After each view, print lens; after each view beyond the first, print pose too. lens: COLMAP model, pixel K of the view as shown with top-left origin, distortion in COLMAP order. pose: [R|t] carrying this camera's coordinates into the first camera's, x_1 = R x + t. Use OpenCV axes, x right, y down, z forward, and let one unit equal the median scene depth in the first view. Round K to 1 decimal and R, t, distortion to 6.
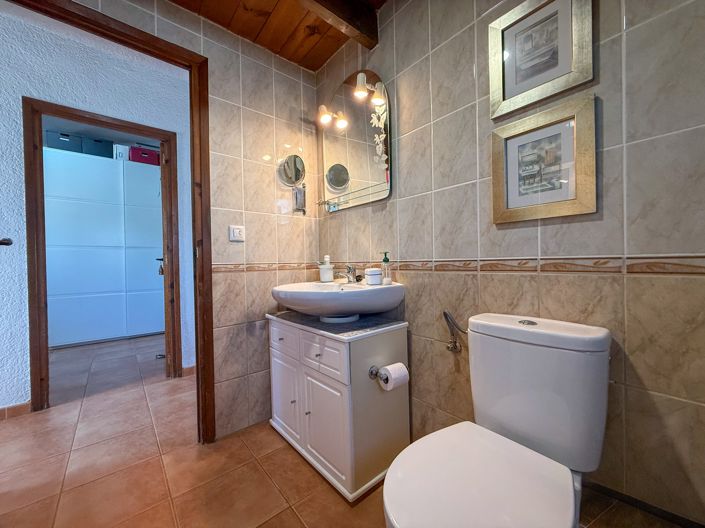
lens RADIAL K [[283.1, 0, 353.3], [0, 283.1, 266.0], [0, 0, 1]] dist [0.002758, -0.000321]
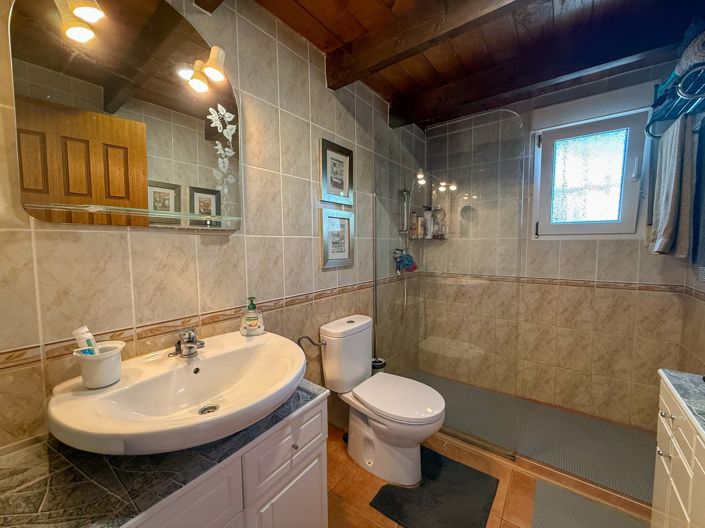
lens RADIAL K [[283.1, 0, 352.0], [0, 283.1, 261.4], [0, 0, 1]] dist [0.002758, -0.000321]
pose [[-0.231381, -0.046237, 0.971764, -0.840757], [0.017551, 0.998509, 0.051688, -0.211651], [-0.972705, 0.029015, -0.230225, 0.964063]]
